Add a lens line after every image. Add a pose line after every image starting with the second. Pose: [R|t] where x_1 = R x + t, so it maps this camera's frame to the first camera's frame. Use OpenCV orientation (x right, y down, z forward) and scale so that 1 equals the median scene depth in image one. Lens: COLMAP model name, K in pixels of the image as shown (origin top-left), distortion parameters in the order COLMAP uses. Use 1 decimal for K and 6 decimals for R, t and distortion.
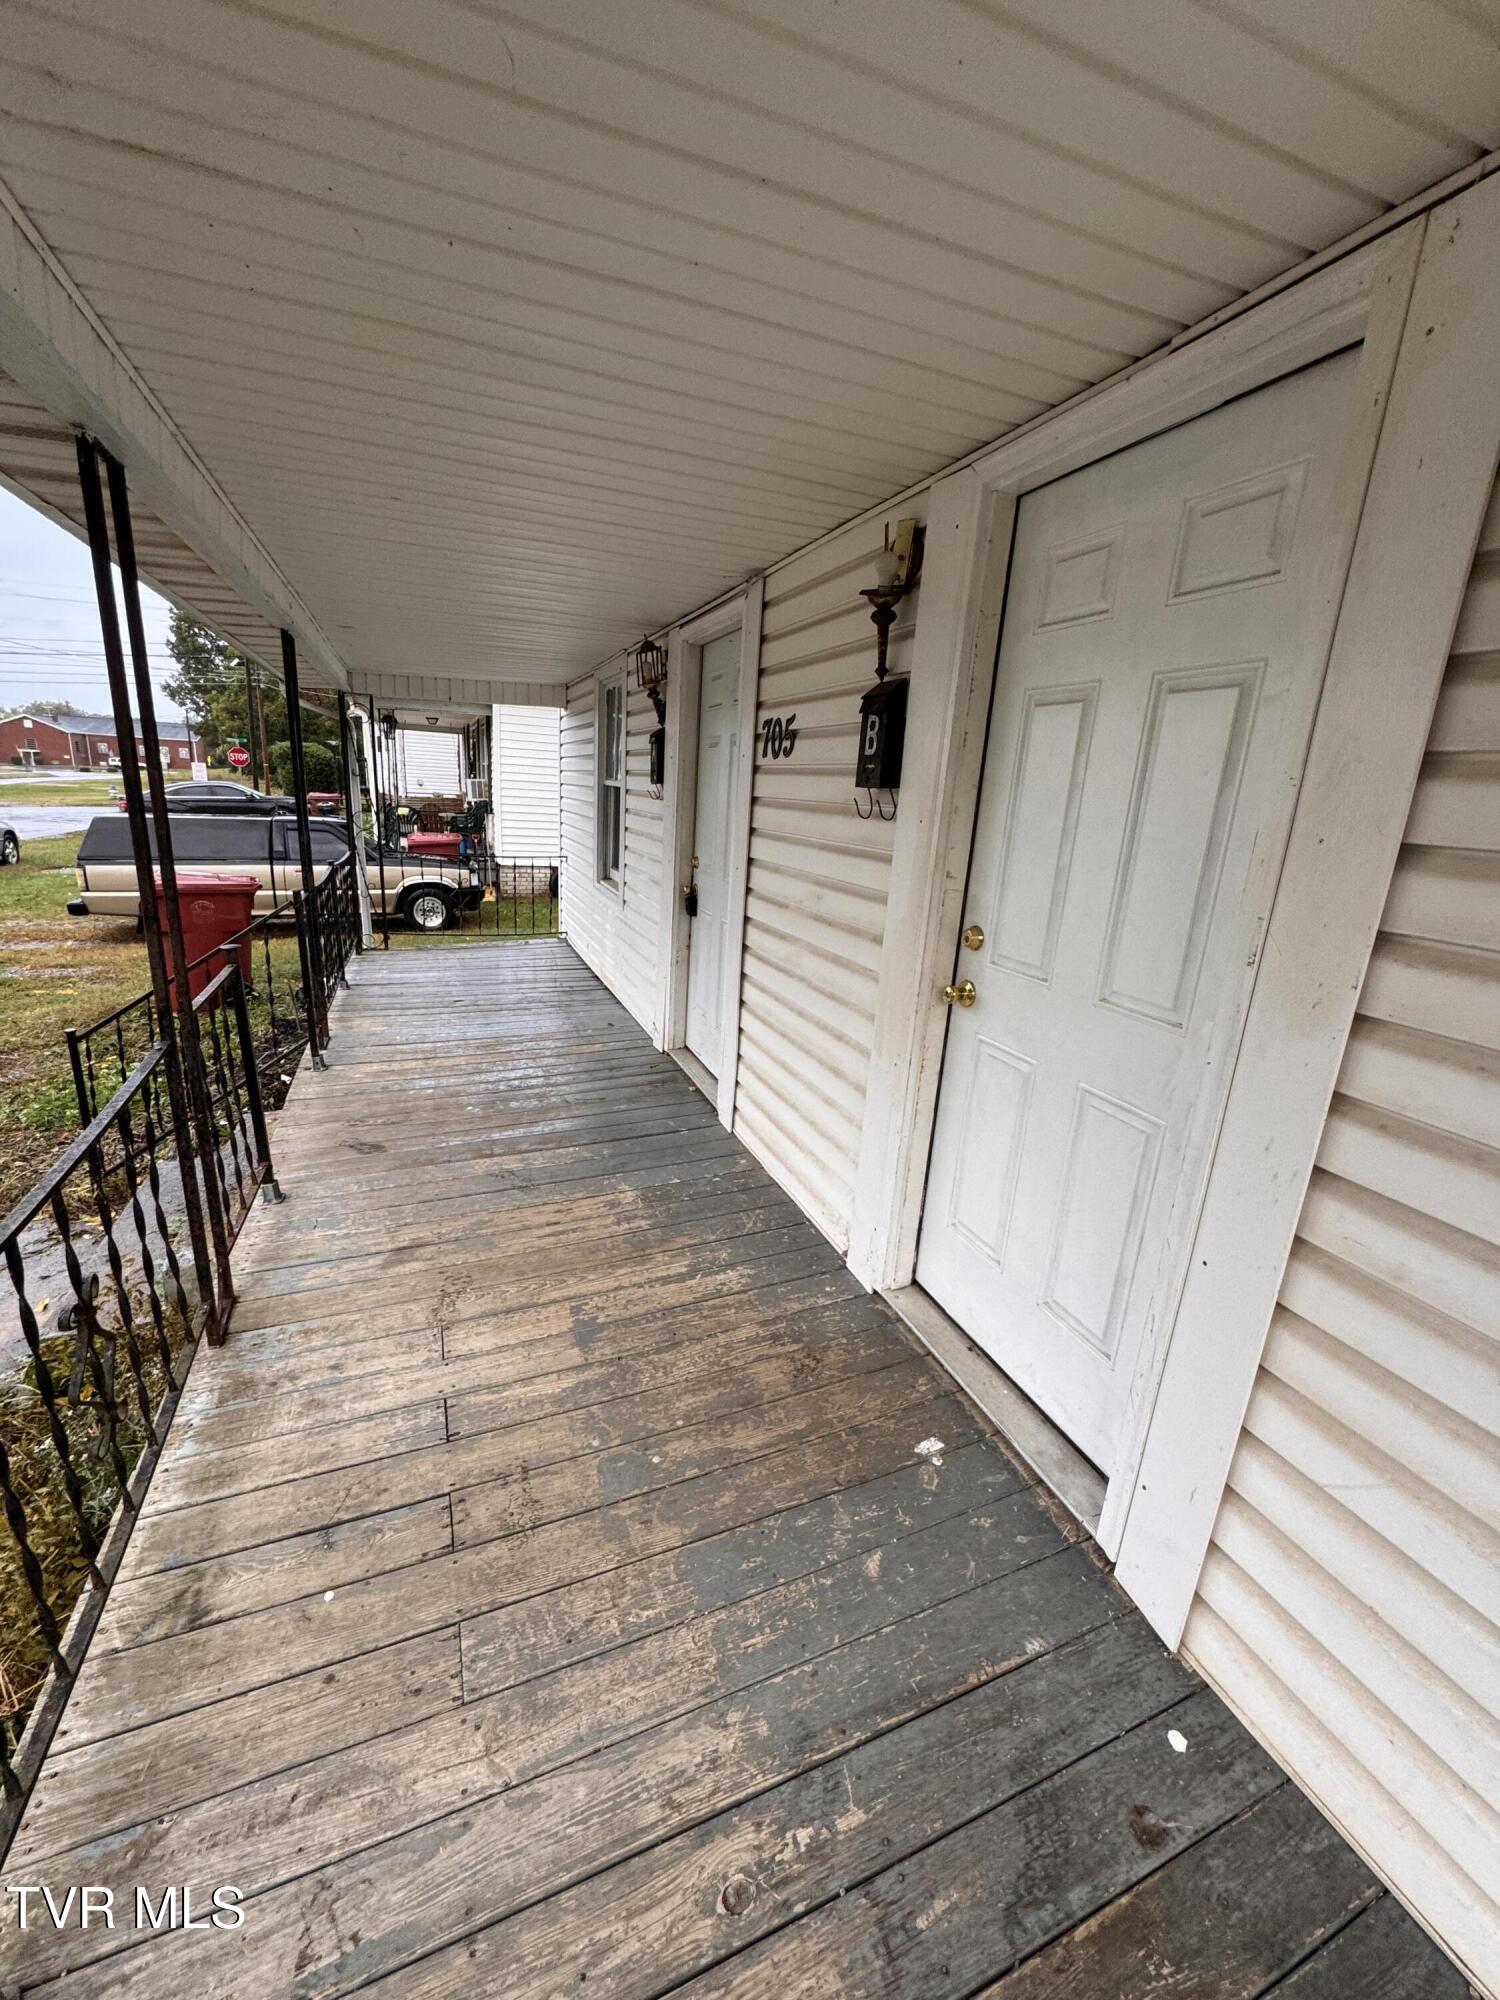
lens RADIAL K [[789.0, 0, 744.9], [0, 789.0, 1012.4], [0, 0, 1]] dist [-0.001180, -0.000093]
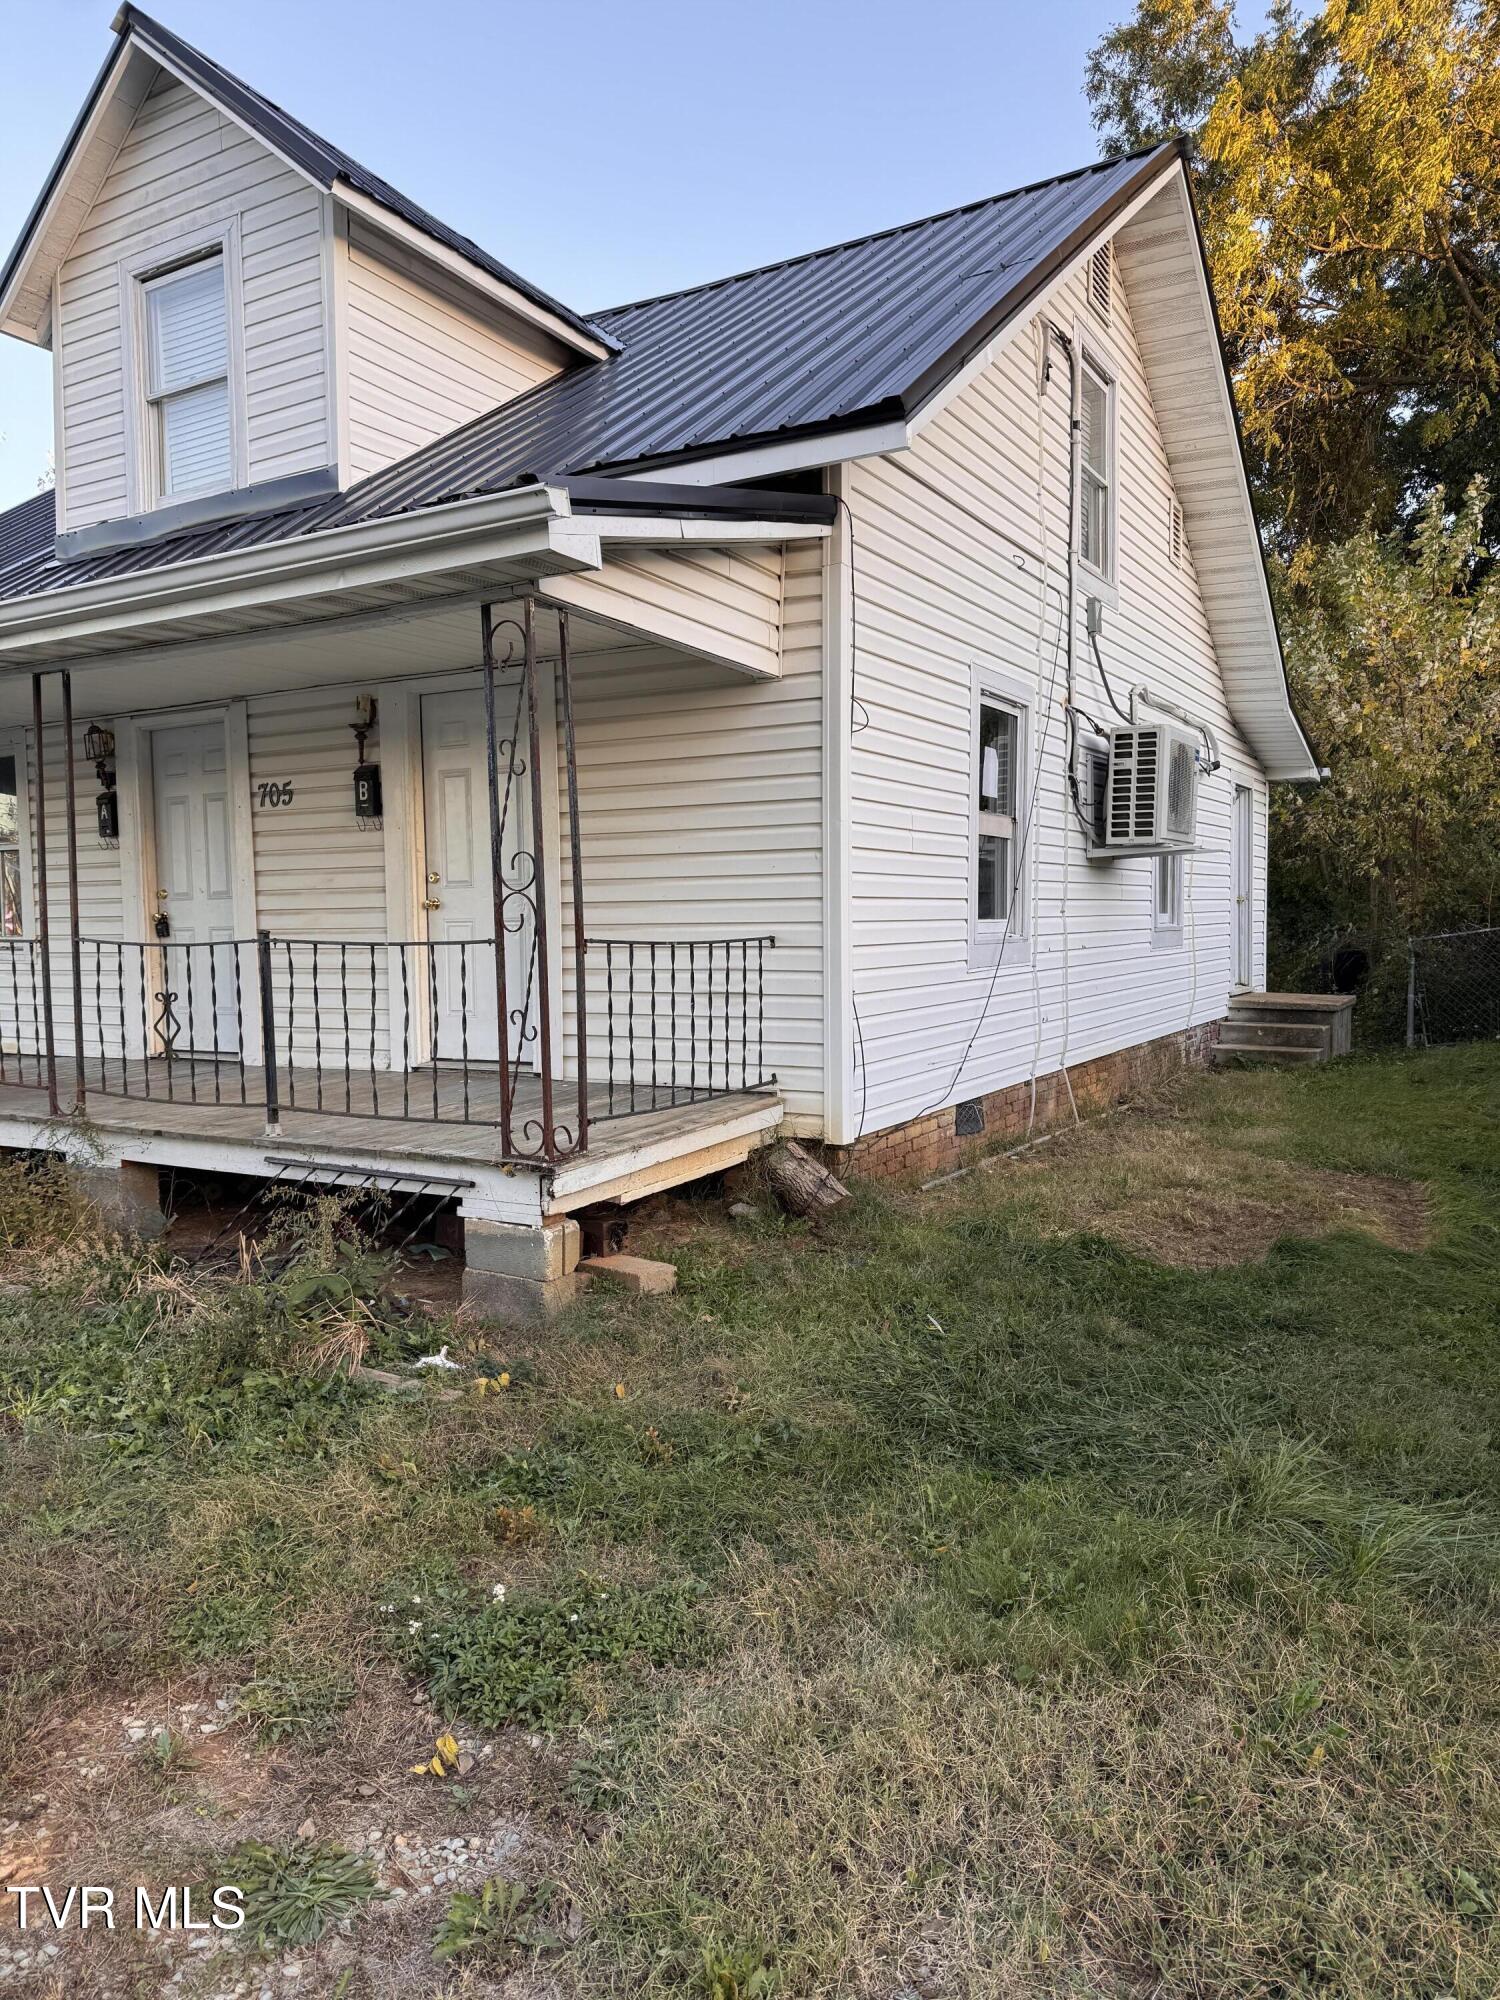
lens RADIAL K [[1412.8, 0, 751.1], [0, 1412.8, 1013.6], [0, 0, 1]] dist [0.012841, -0.011831]
pose [[0.779438, -0.105856, 0.617471, -1.303772], [0.226282, 0.966652, -0.119919, 0.826180], [-0.584186, 0.233192, 0.777399, -2.171487]]
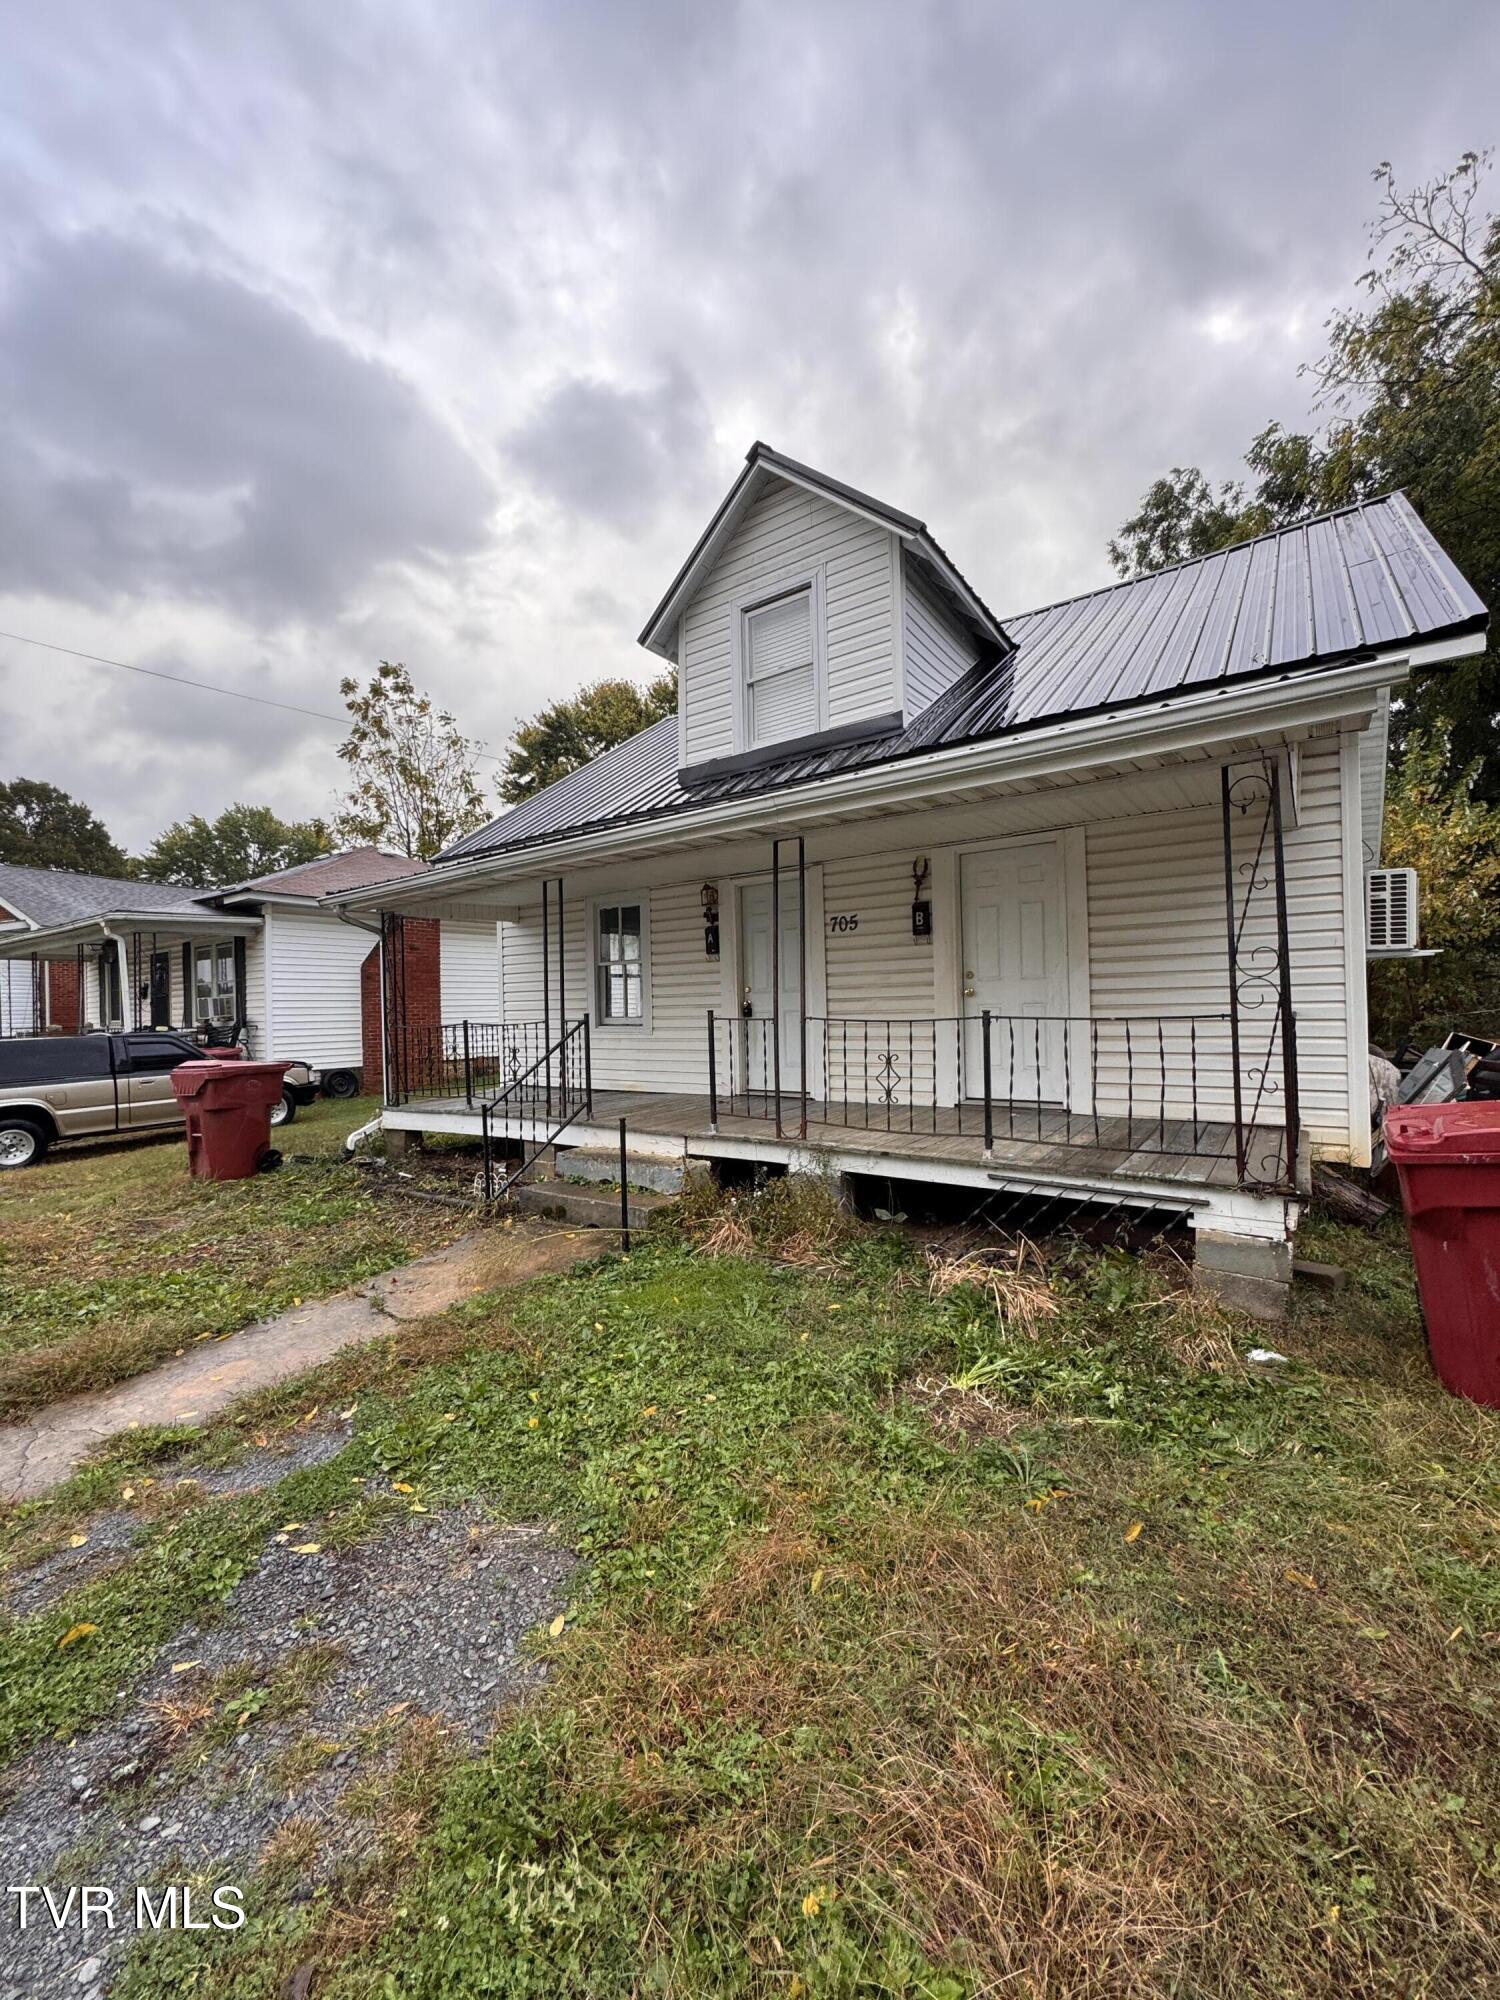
lens RADIAL K [[789.0, 0, 757.1], [0, 789.0, 1005.4], [0, 0, 1]] dist [-0.001180, -0.000093]
pose [[0.840319, -0.068547, 0.537740, -1.939981], [0.212644, 0.954150, -0.210668, 0.460098], [-0.498644, 0.291376, 0.816367, -1.036864]]
